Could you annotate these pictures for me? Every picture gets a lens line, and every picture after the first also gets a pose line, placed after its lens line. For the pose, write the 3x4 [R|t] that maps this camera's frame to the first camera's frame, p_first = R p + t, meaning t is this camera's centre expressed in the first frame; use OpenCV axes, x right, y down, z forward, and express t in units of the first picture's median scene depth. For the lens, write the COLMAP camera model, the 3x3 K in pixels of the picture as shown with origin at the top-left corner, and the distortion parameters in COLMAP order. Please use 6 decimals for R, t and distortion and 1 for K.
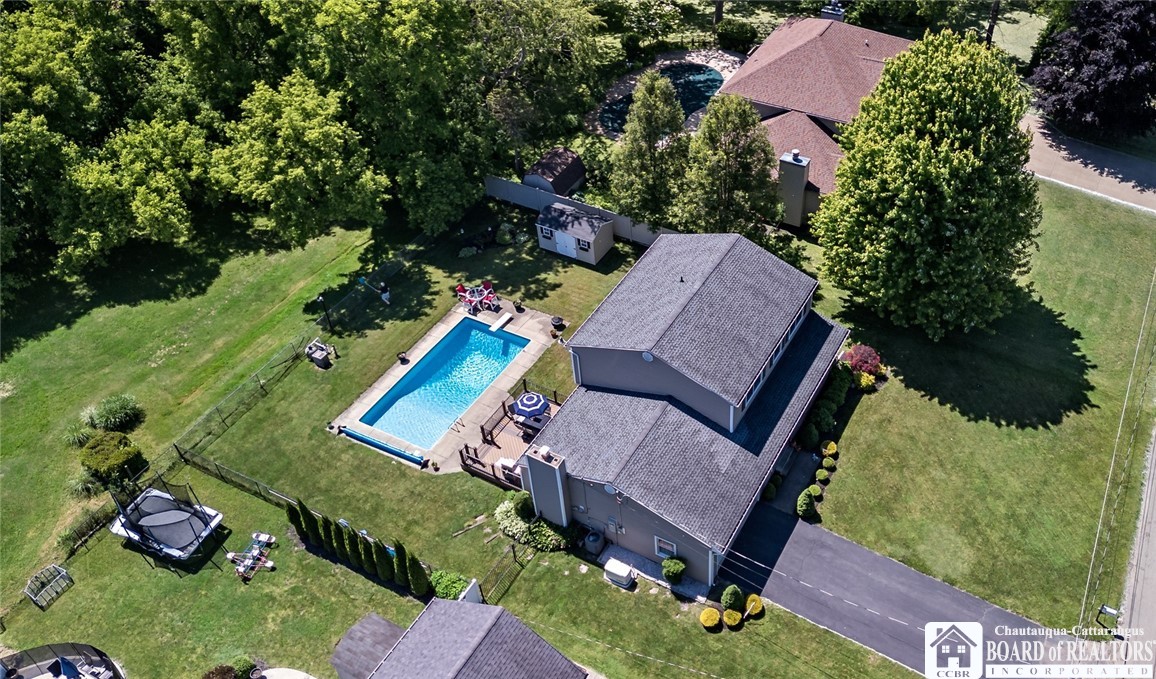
lens RADIAL K [[944.9, 0, 671.6], [0, 944.9, 339.2], [0, 0, 1]] dist [0.002175, -0.001090]
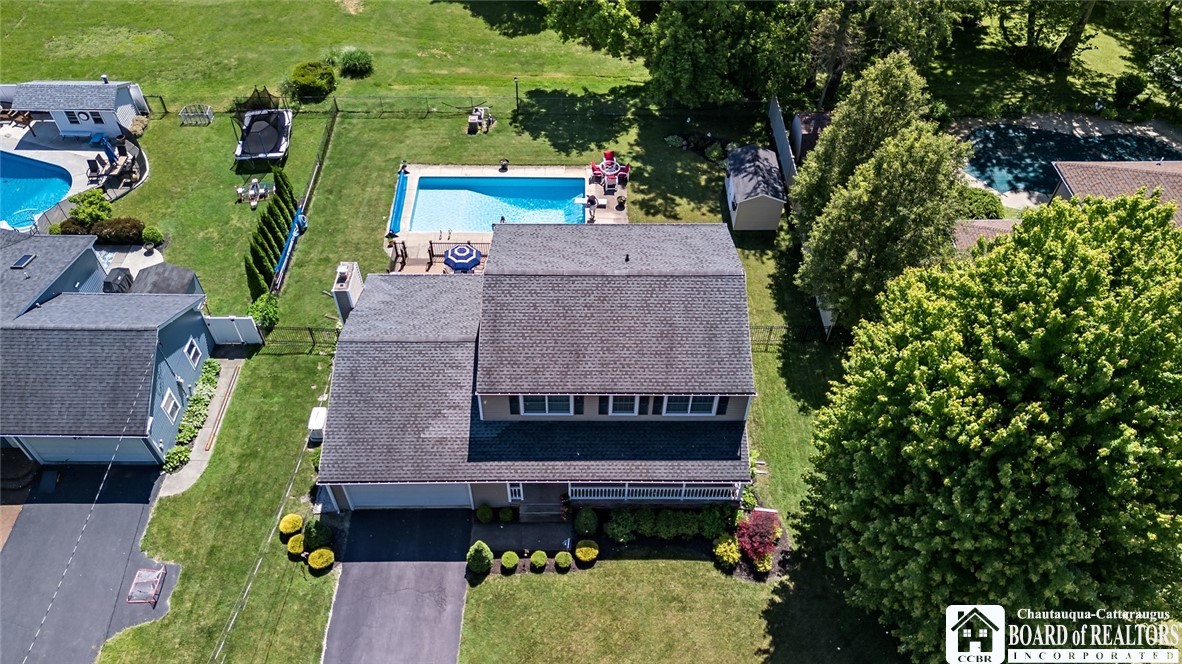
lens RADIAL K [[824.1, 0, 591.0], [0, 824.1, 332.0], [0, 0, 1]] dist [0.018656, 0.000355]
pose [[0.469739, 0.671290, -0.573337, 0.384283], [-0.613433, 0.715244, 0.334851, -0.205381], [0.634858, 0.194411, 0.747770, 0.439003]]
